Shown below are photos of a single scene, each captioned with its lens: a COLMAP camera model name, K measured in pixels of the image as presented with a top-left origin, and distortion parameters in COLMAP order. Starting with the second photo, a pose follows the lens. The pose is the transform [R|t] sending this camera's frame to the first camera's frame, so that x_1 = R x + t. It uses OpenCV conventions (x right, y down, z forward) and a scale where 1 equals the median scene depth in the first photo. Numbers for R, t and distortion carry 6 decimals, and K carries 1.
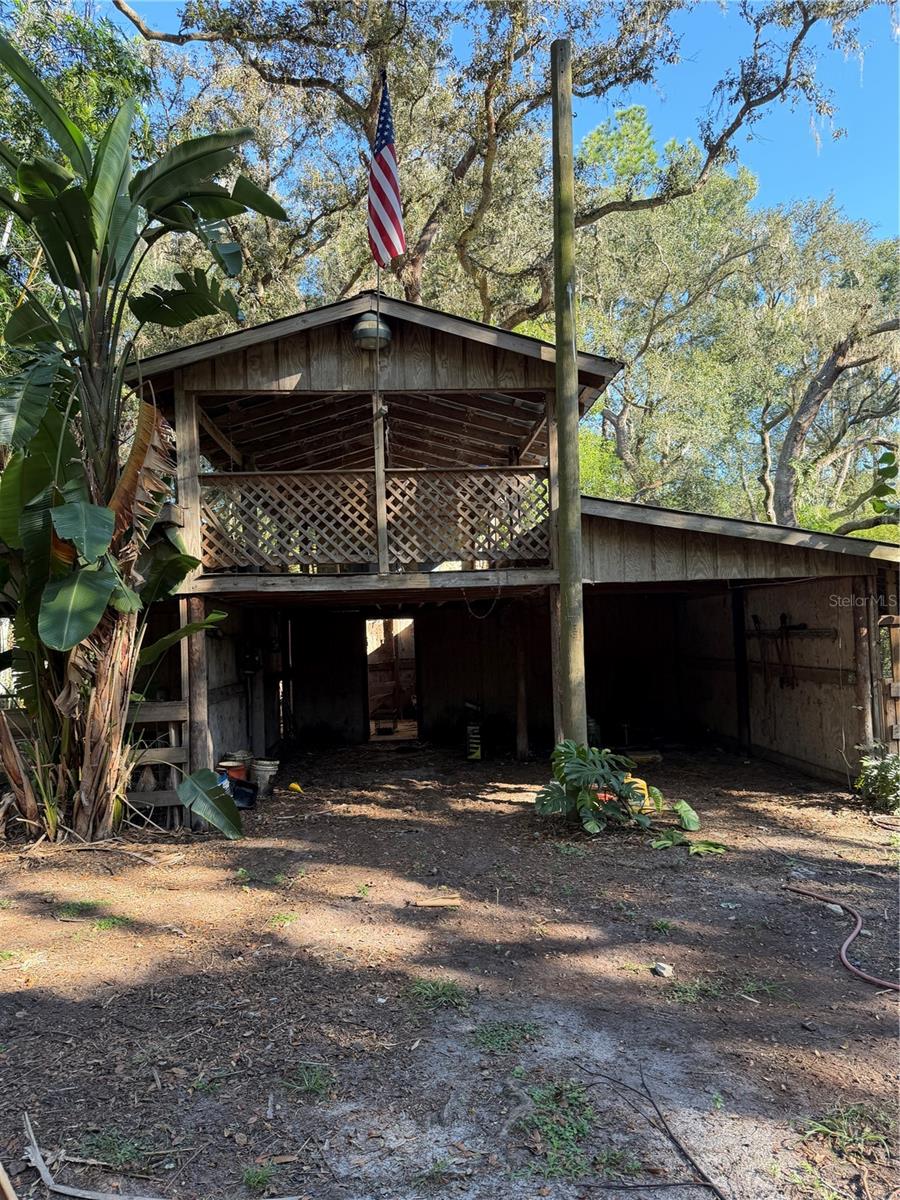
lens RADIAL K [[836.4, 0, 450.9], [0, 836.4, 601.4], [0, 0, 1]] dist [0.032252, -0.014149]
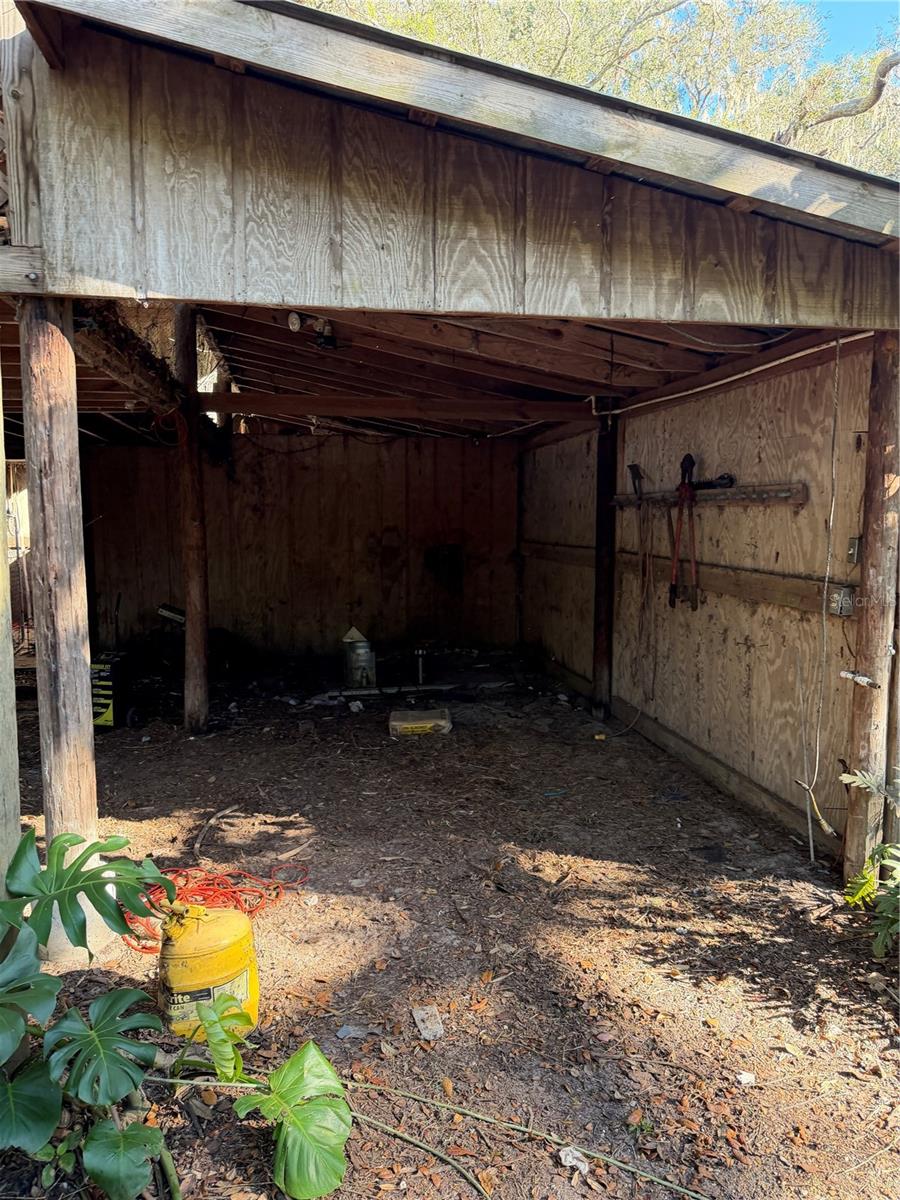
lens RADIAL K [[836.4, 0, 455.0], [0, 836.4, 606.5], [0, 0, 1]] dist [0.032252, -0.014149]
pose [[0.992065, 0.021408, 0.123890, 0.250990], [-0.039742, 0.988268, 0.147467, 0.042613], [-0.119279, -0.151221, 0.981277, 0.649379]]
